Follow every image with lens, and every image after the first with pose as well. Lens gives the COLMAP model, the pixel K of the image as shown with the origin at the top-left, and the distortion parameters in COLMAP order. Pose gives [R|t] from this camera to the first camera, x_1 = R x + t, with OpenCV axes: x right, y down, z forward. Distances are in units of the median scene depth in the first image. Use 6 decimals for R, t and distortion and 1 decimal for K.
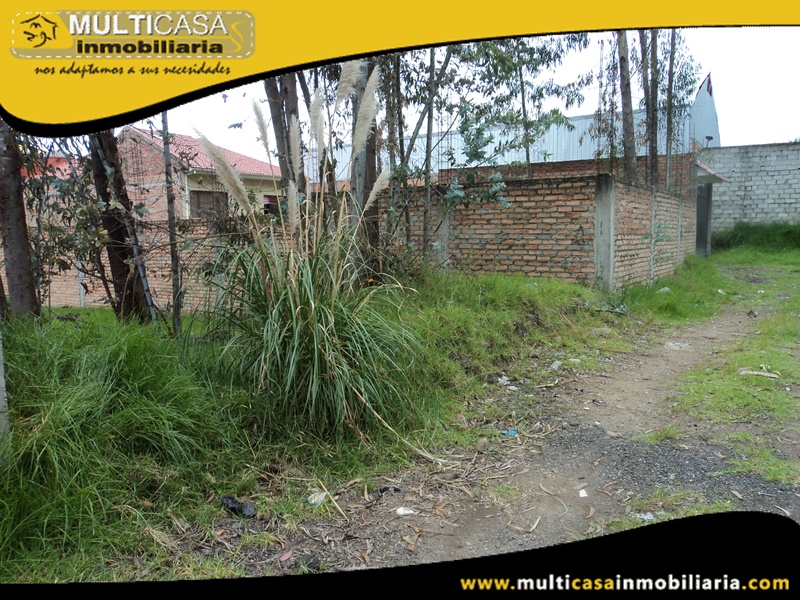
lens RADIAL K [[684.0, 0, 400.0], [0, 684.0, 300.0], [0, 0, 1]] dist [0.000096, 0.010847]
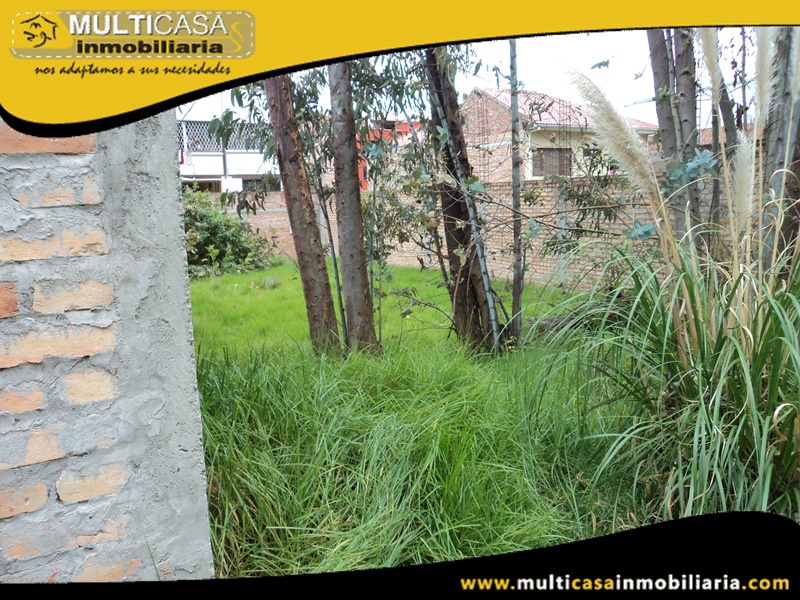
lens RADIAL K [[684.0, 0, 400.0], [0, 684.0, 300.0], [0, 0, 1]] dist [0.000096, 0.010847]
pose [[0.885580, 0.059546, -0.460653, -0.069225], [-0.031094, 0.997124, 0.069117, -0.034846], [0.463444, -0.046885, 0.884885, 0.196820]]
